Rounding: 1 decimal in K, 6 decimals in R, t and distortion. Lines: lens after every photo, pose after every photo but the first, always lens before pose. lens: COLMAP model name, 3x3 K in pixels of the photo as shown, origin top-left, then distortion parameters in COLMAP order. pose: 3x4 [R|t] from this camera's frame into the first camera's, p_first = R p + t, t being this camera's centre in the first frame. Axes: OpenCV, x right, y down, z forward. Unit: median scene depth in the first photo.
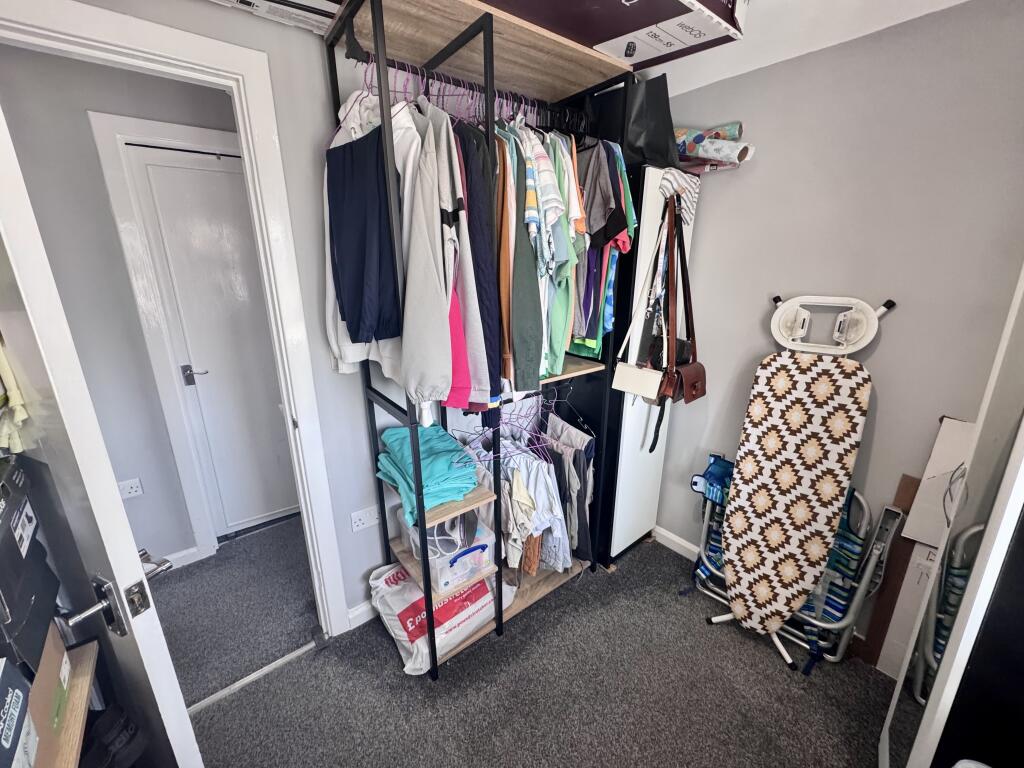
lens RADIAL K [[407.4, 0, 512.5], [0, 407.4, 382.4], [0, 0, 1]] dist [-0.003122, -0.000035]
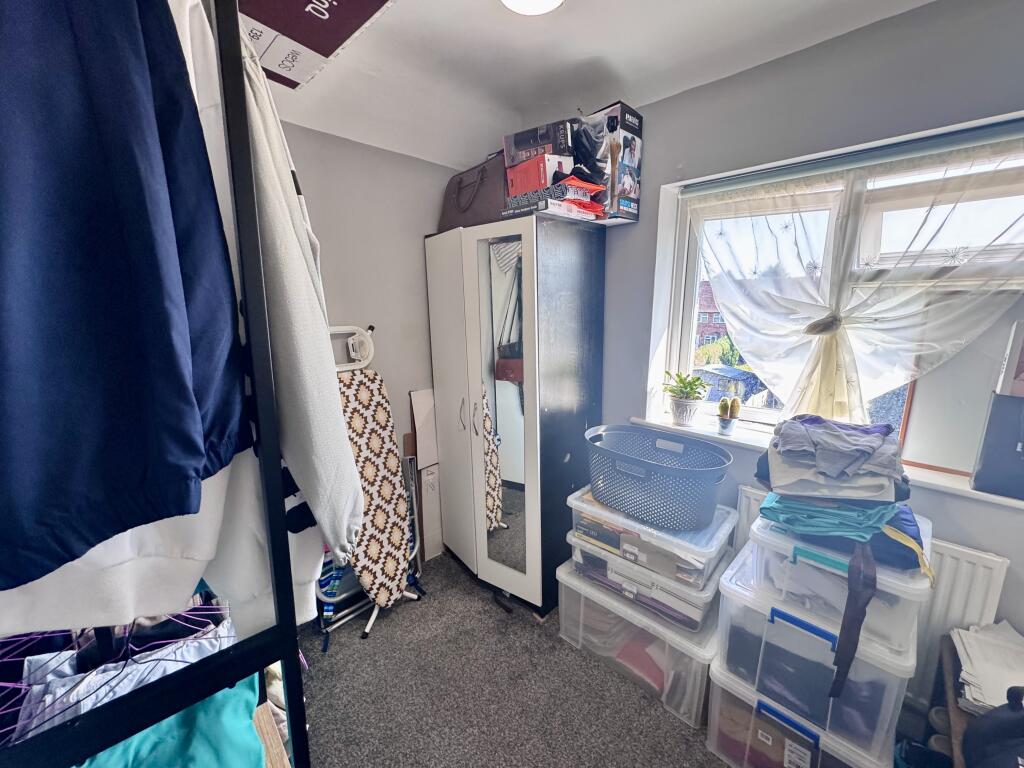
lens RADIAL K [[407.4, 0, 512.5], [0, 407.4, 382.4], [0, 0, 1]] dist [-0.003122, -0.000035]
pose [[-0.110742, -0.177164, 0.977931, -0.537217], [0.267419, 0.942382, 0.201007, -0.154059], [-0.957195, 0.283778, -0.056984, 0.600146]]
